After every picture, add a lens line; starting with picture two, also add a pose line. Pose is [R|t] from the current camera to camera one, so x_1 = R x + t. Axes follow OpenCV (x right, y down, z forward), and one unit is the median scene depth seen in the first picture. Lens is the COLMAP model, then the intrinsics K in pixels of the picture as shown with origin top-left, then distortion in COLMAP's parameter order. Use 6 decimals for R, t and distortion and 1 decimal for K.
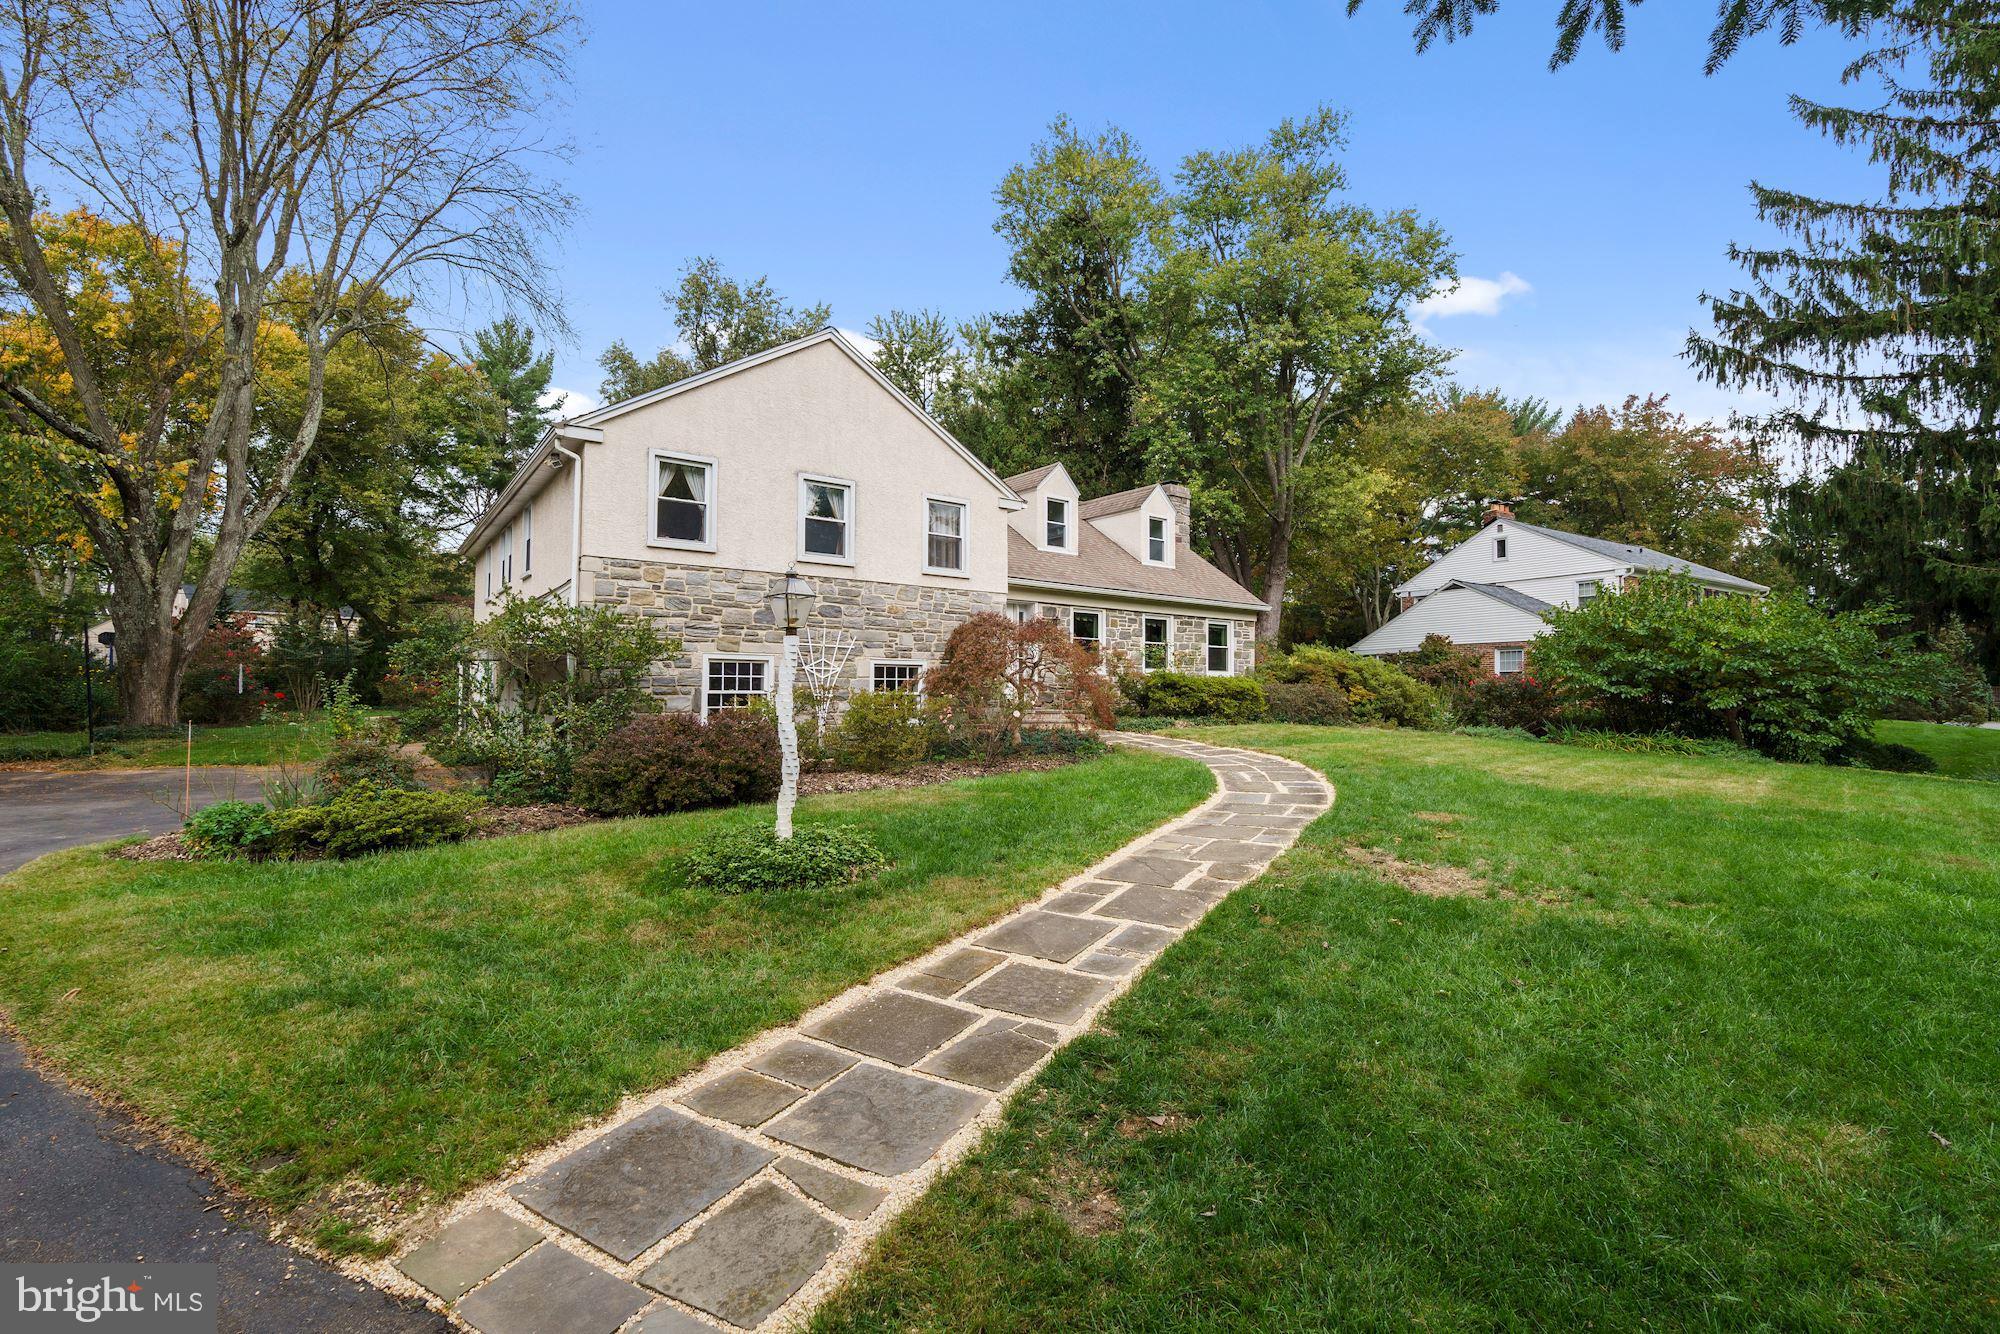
lens RADIAL K [[894.3, 0, 989.4], [0, 894.3, 674.6], [0, 0, 1]] dist [-0.023035, 0.002084]
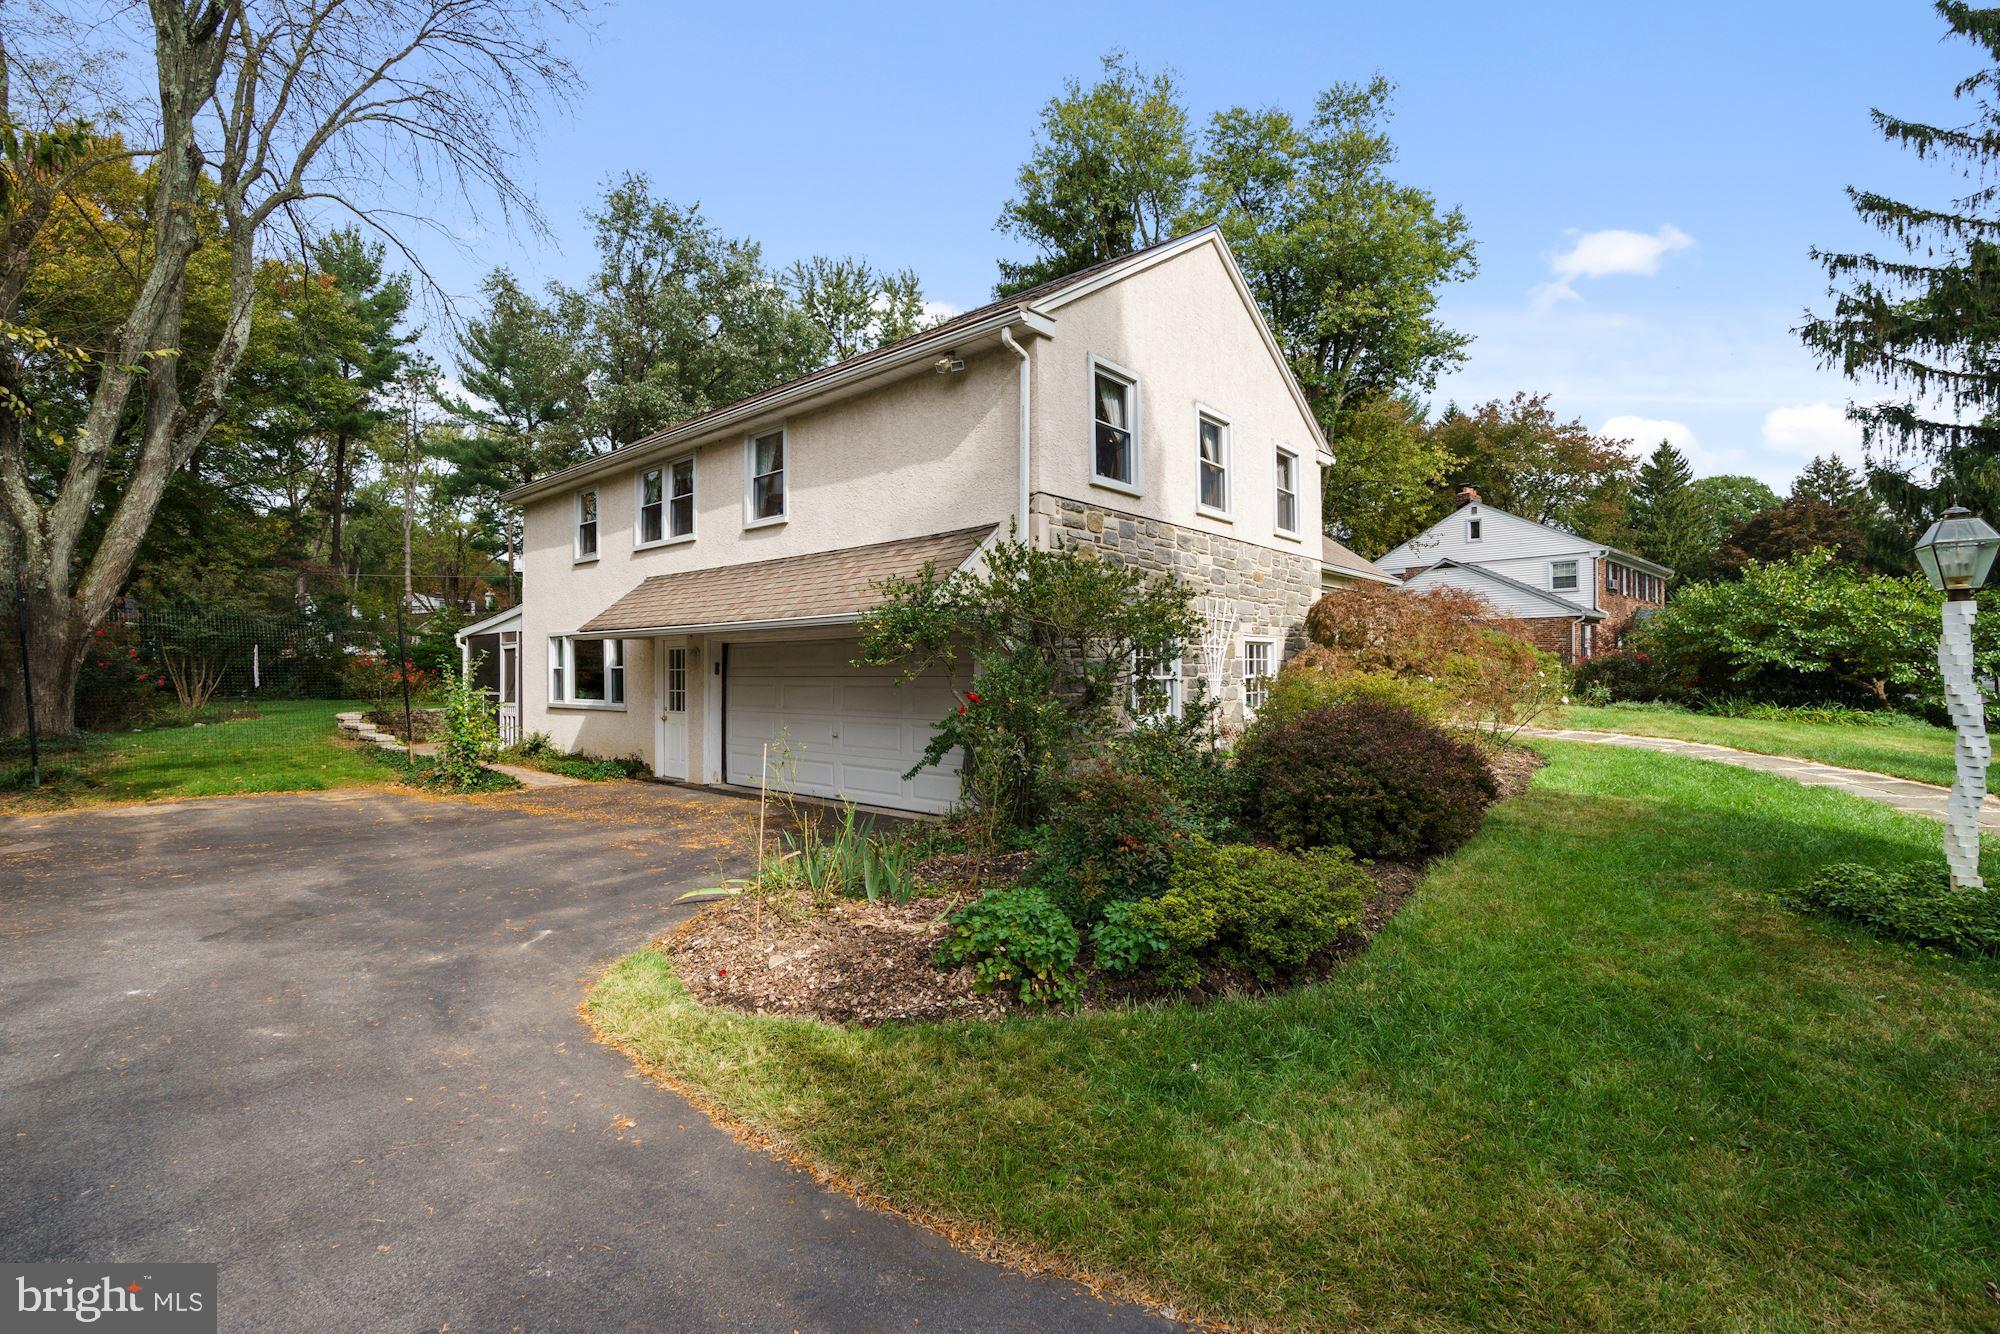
lens RADIAL K [[894.3, 0, 1006.1], [0, 894.3, 673.9], [0, 0, 1]] dist [-0.023035, 0.002084]
pose [[0.977662, -0.010934, 0.209900, -0.266463], [0.005807, 0.999670, 0.025031, -0.002115], [-0.210105, -0.023253, 0.977402, 0.123906]]
